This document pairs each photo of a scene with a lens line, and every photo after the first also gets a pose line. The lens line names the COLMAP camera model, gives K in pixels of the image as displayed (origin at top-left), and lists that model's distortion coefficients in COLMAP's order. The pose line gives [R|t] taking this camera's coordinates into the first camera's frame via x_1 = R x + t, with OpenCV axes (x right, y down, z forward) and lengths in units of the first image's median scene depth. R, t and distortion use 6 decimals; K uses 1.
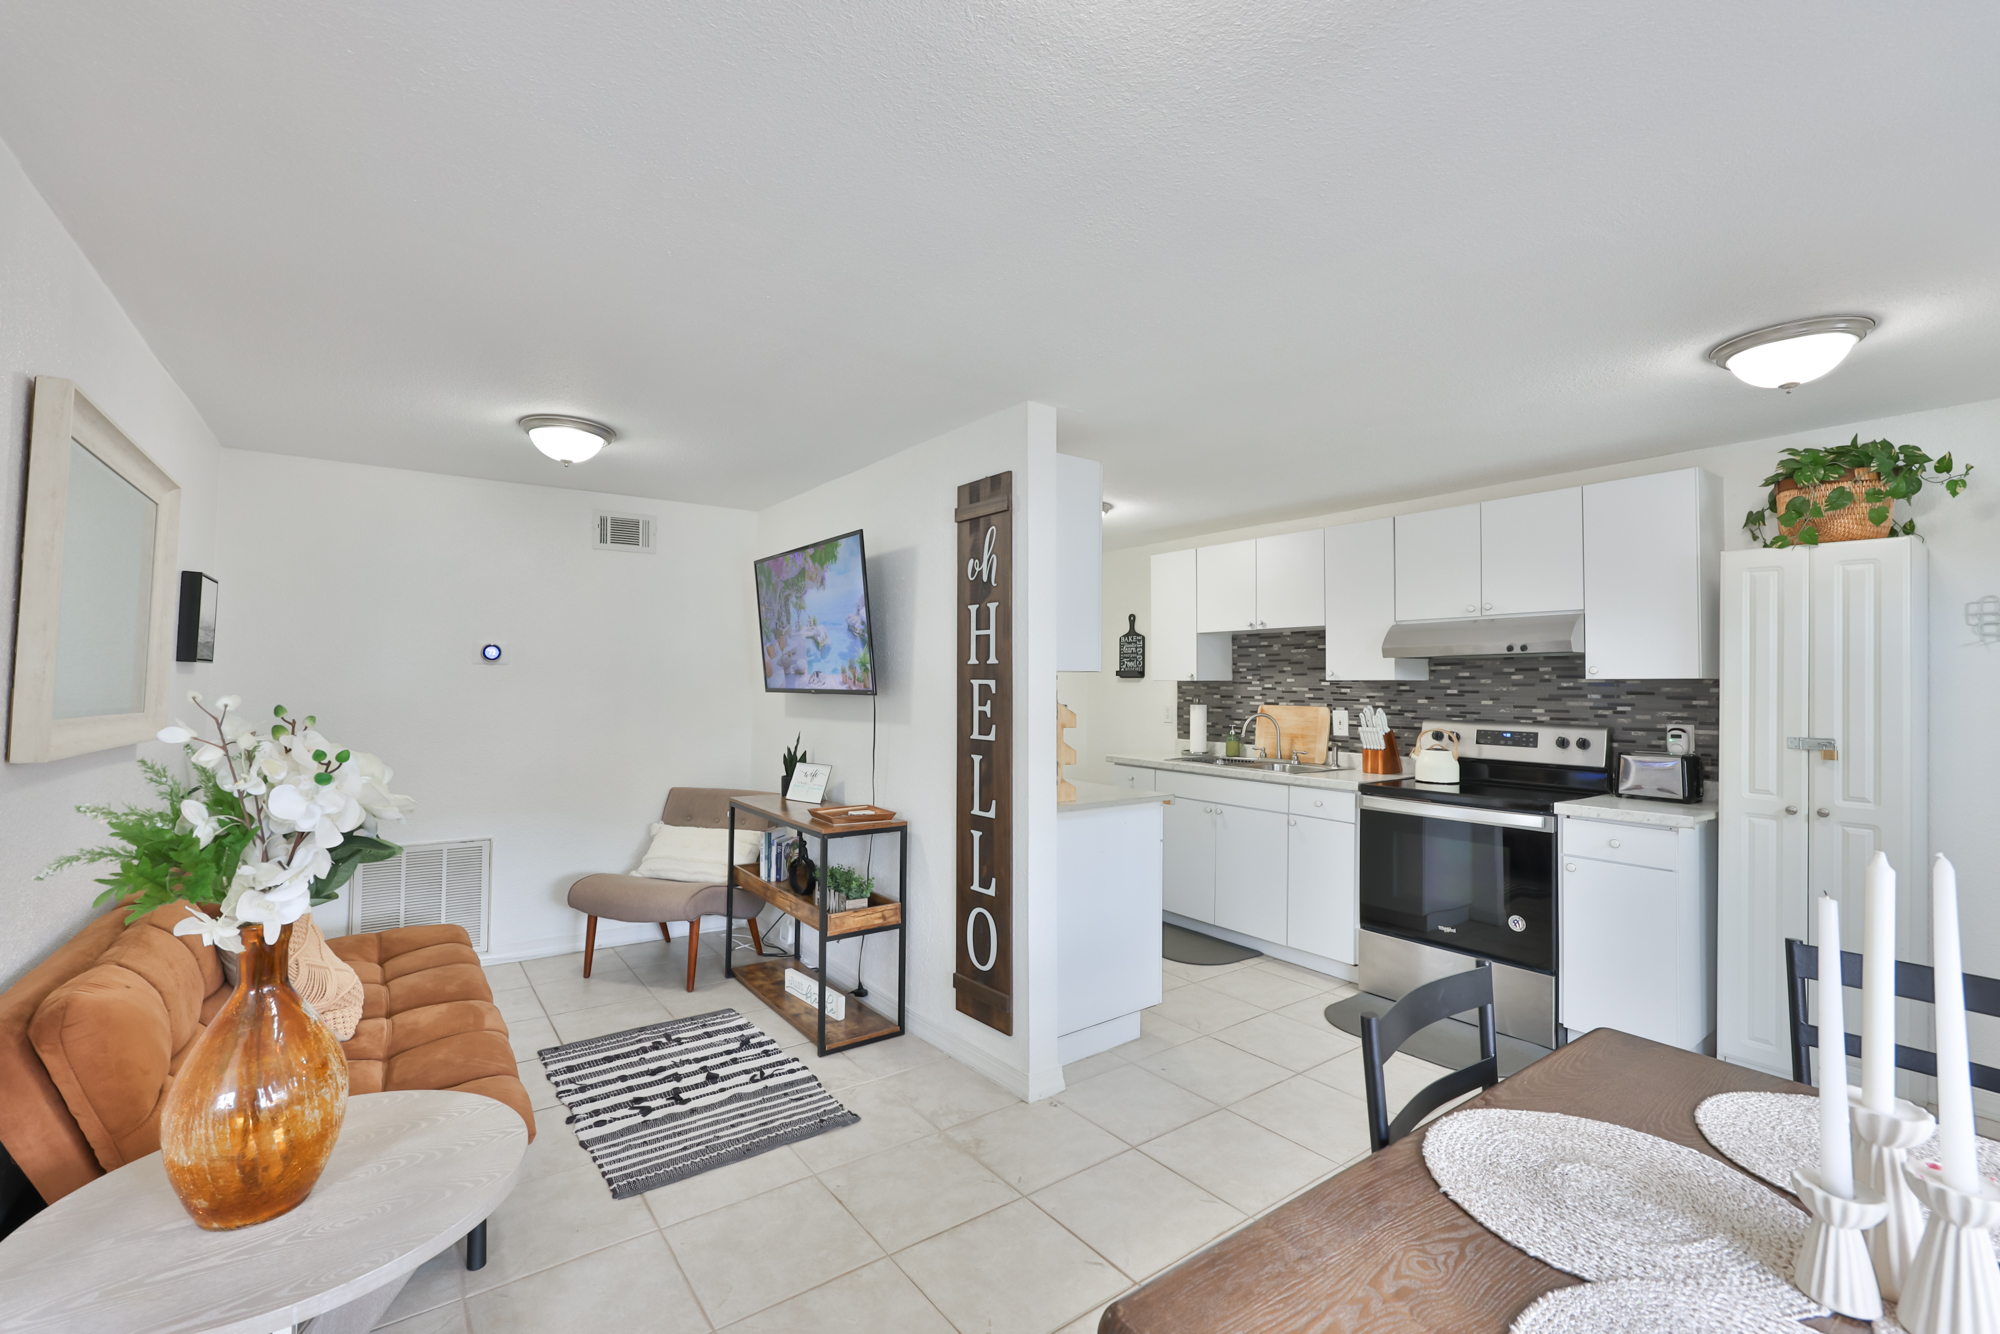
lens RADIAL K [[846.1, 0, 991.8], [0, 846.1, 663.9], [0, 0, 1]] dist [-0.006101, 0.003054]
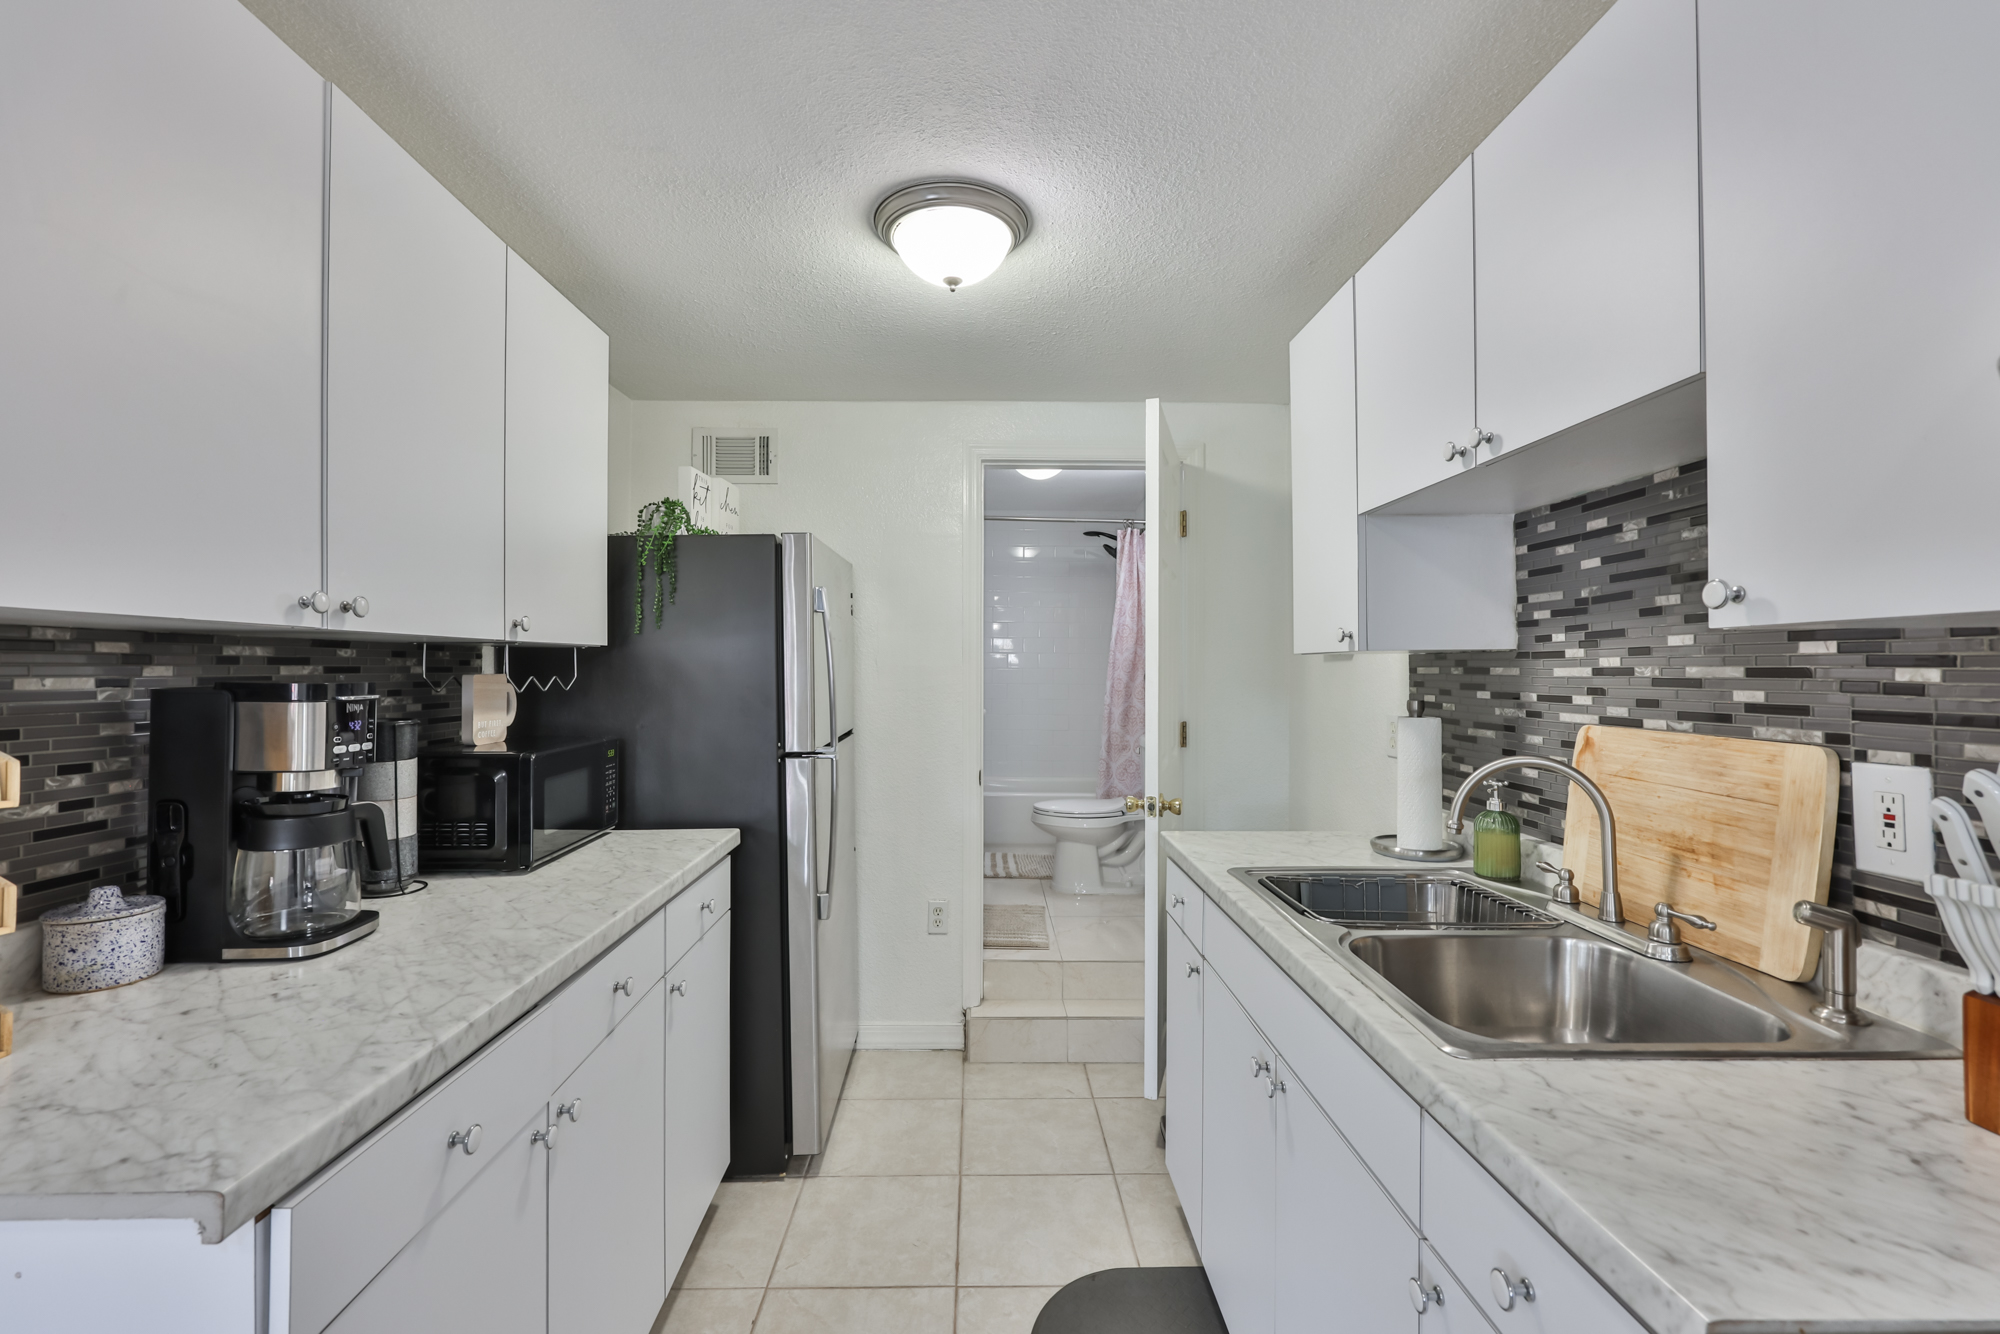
lens RADIAL K [[846.1, 0, 989.6], [0, 846.1, 669.3], [0, 0, 1]] dist [-0.006101, 0.003054]
pose [[0.817881, -0.009785, -0.575304, 0.507465], [0.020246, 0.999726, 0.011778, 0.032496], [0.575030, -0.021281, 0.817855, 0.997407]]
